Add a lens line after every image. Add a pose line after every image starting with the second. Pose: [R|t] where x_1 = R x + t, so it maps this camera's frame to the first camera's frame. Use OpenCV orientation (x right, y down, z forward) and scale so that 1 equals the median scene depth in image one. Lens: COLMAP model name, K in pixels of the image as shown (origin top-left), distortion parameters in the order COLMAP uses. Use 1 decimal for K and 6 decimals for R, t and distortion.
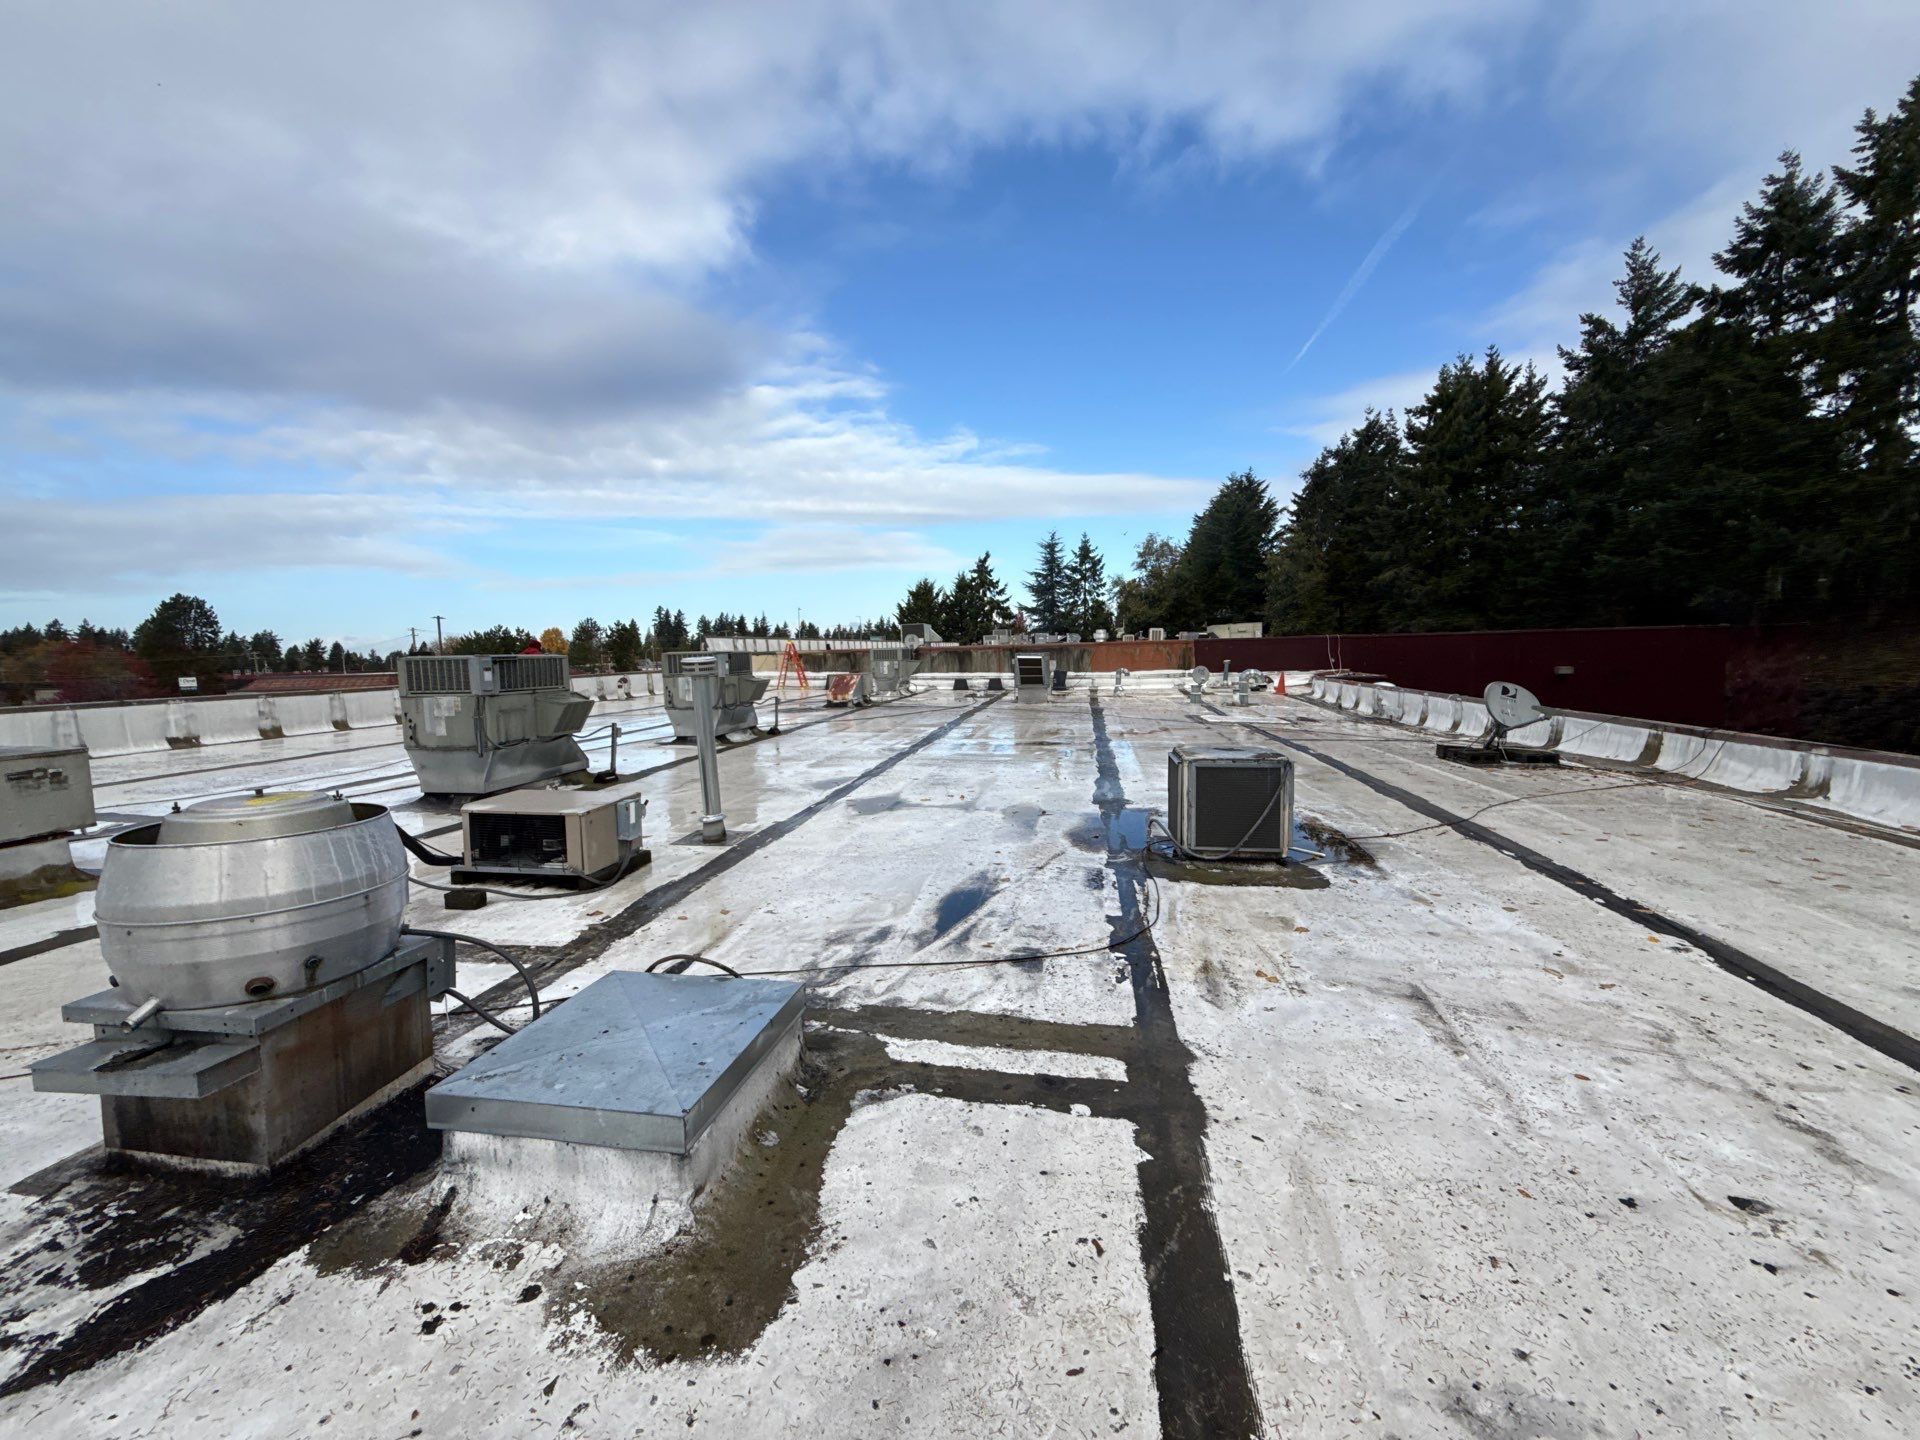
lens RADIAL K [[772.1, 0, 955.6], [0, 772.1, 717.0], [0, 0, 1]] dist [-0.002243, 0.000044]
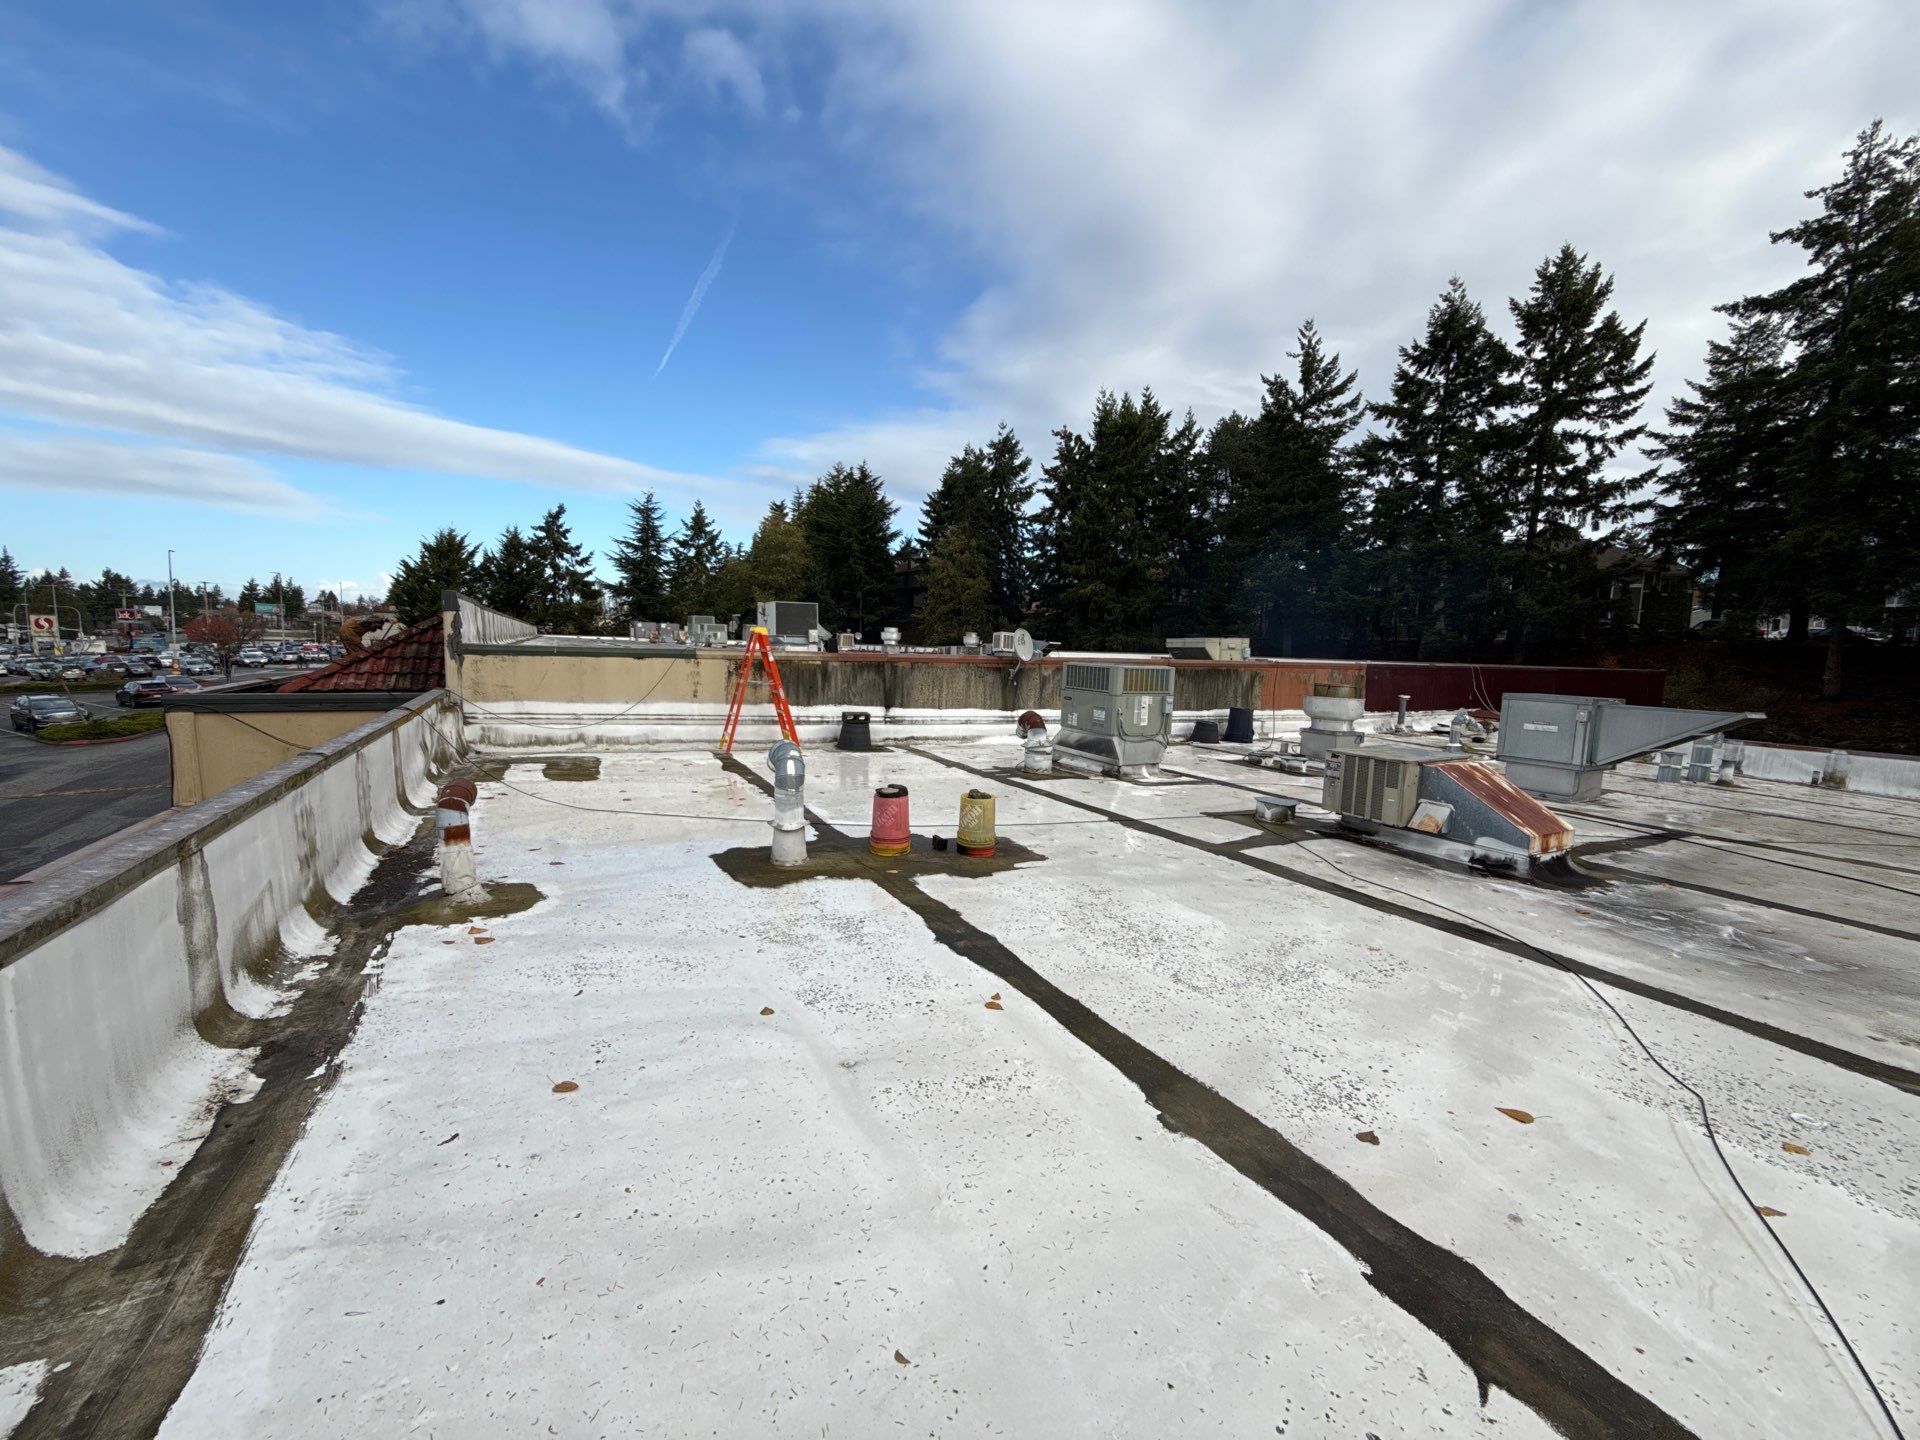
lens RADIAL K [[772.1, 0, 971.8], [0, 772.1, 718.8], [0, 0, 1]] dist [-0.002243, 0.000044]
pose [[0.790722, -0.008195, 0.612120, -0.103223], [0.002406, 0.999944, 0.010280, -0.015355], [-0.612170, -0.006656, 0.790698, 0.173394]]
